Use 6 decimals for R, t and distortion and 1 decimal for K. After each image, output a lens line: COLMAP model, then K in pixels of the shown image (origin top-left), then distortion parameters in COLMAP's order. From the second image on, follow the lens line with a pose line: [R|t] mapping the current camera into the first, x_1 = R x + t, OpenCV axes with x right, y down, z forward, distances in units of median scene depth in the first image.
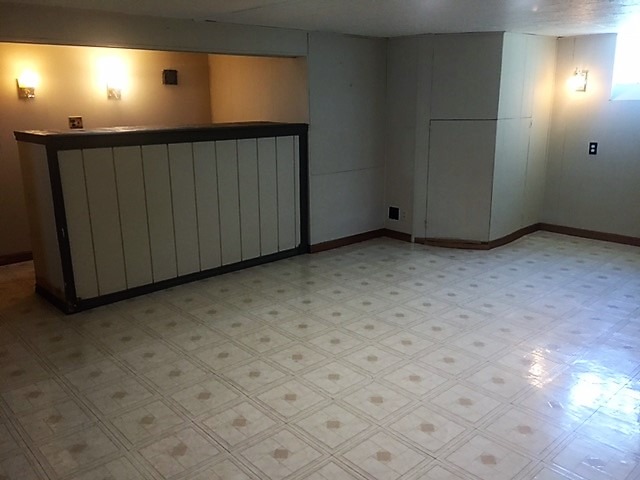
lens RADIAL K [[544.3, 0, 319.6], [0, 544.3, 238.7], [0, 0, 1]] dist [0.028177, -0.000389]
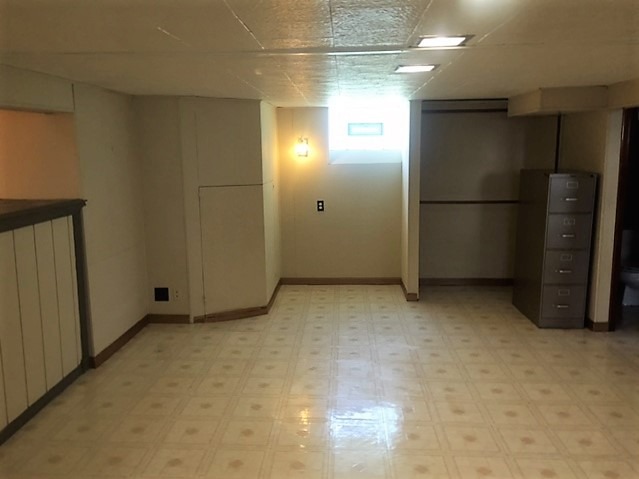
lens RADIAL K [[543.4, 0, 319.7], [0, 543.4, 241.9], [0, 0, 1]] dist [0.028177, -0.000389]
pose [[0.700974, -0.114575, 0.703923, -0.314626], [0.175878, 0.984299, -0.014930, -0.079135], [-0.691160, 0.134270, 0.710119, 0.228631]]
